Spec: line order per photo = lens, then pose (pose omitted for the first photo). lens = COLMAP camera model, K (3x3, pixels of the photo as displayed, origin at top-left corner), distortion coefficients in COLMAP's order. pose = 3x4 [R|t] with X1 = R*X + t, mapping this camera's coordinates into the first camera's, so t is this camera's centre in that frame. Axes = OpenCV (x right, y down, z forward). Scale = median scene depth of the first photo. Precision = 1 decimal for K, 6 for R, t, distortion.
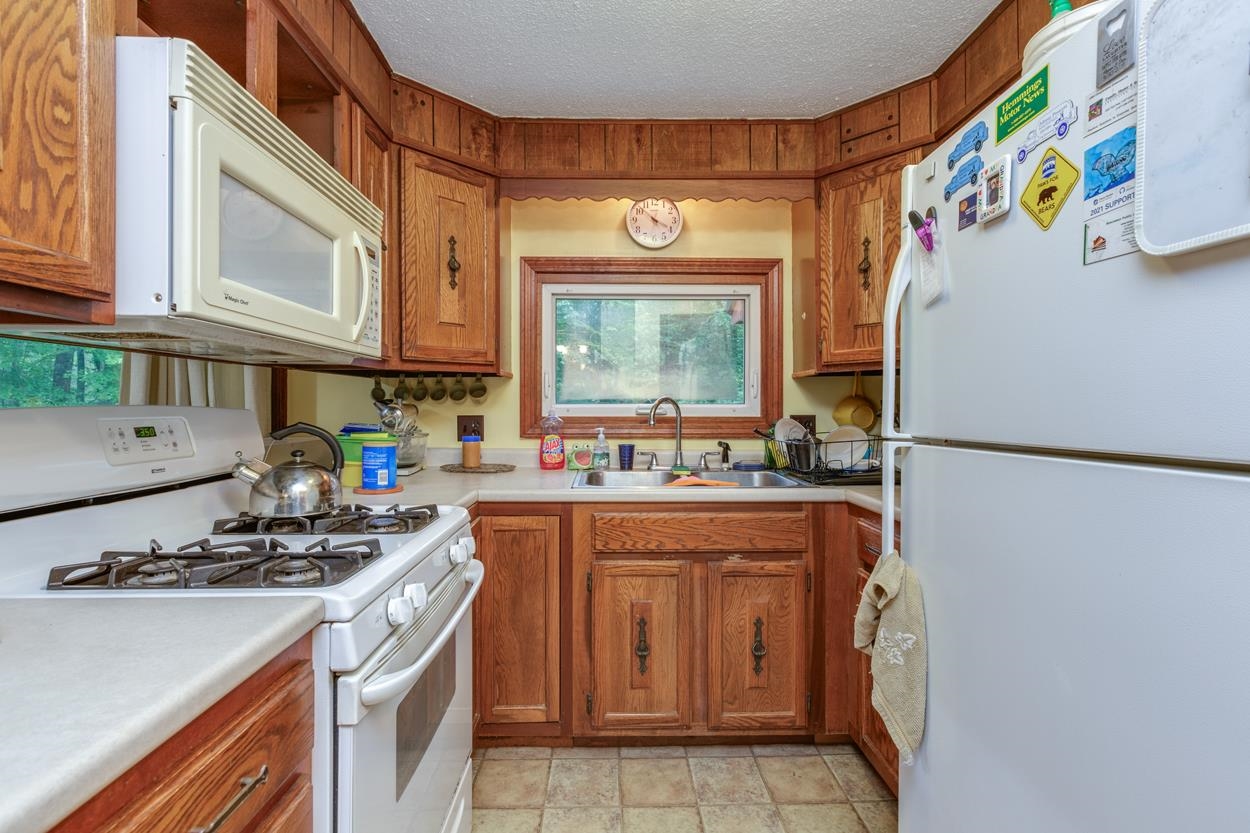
lens RADIAL K [[582.2, 0, 620.4], [0, 582.2, 409.5], [0, 0, 1]] dist [0.003117, 0.000658]
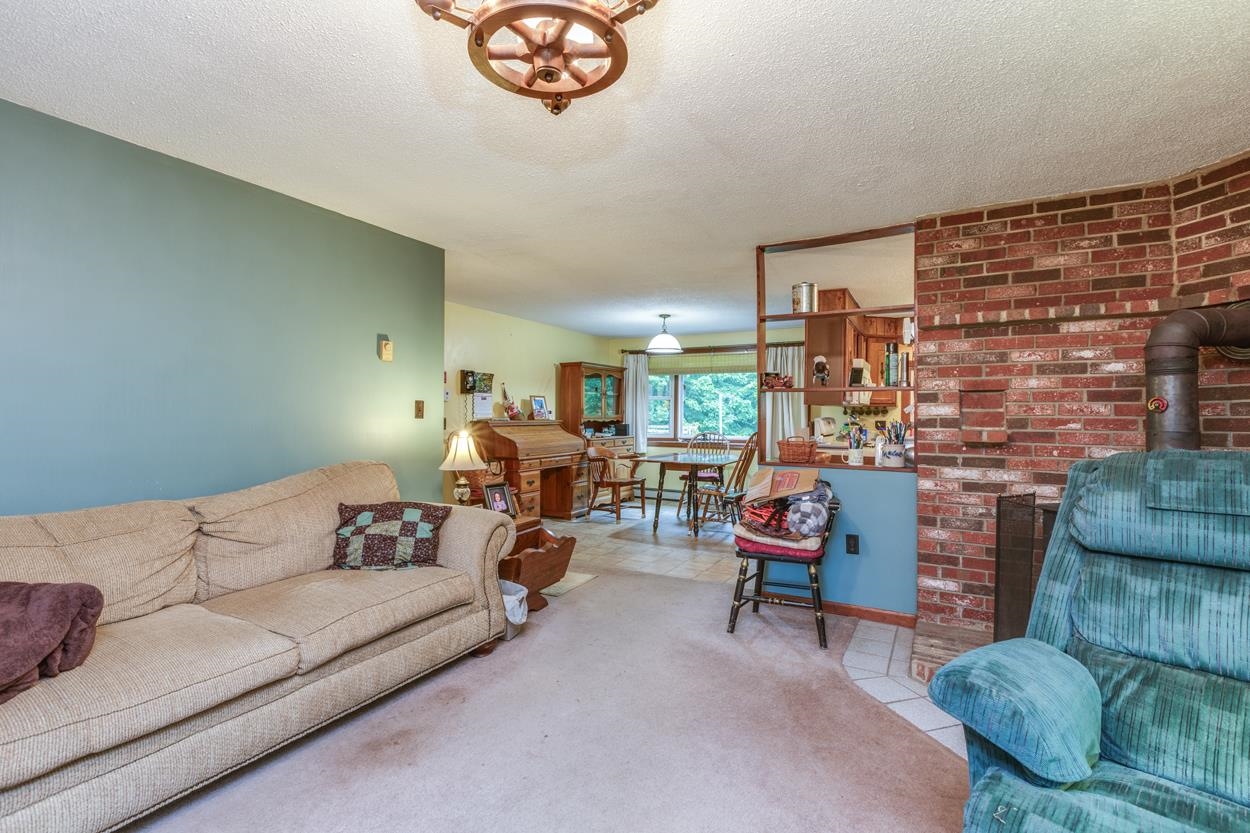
lens RADIAL K [[572.7, 0, 626.3], [0, 572.7, 434.8], [0, 0, 1]] dist [0.000353, 0.000100]
pose [[0.865139, 0.019471, -0.501155, 0.070446], [-0.008465, 0.999671, 0.024226, 0.027748], [0.501461, -0.016716, 0.865019, -2.448476]]
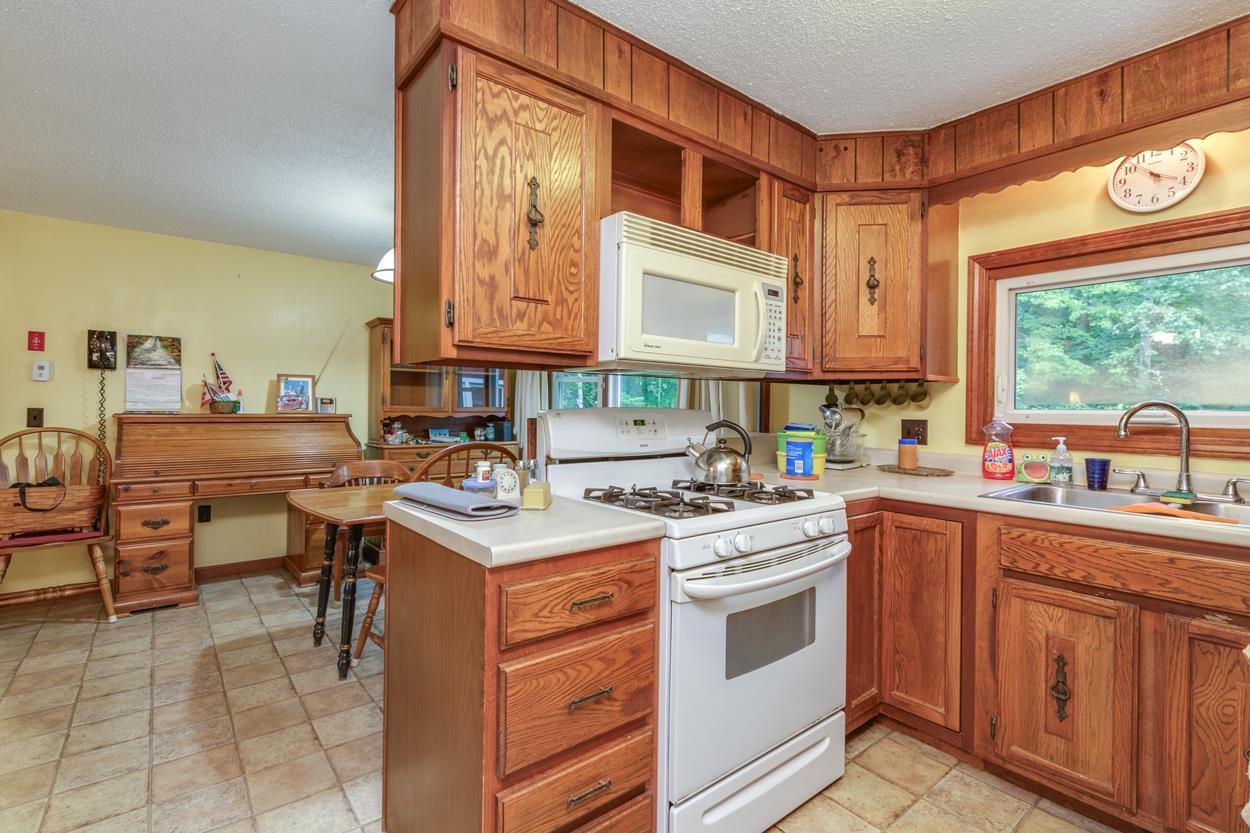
lens RADIAL K [[582.2, 0, 620.4], [0, 582.2, 409.5], [0, 0, 1]] dist [0.003117, 0.000658]
pose [[0.605306, 0.009201, -0.795939, 0.326724], [-0.014560, 0.999894, 0.000485, -0.000535], [0.795859, 0.011295, 0.605376, -0.055191]]
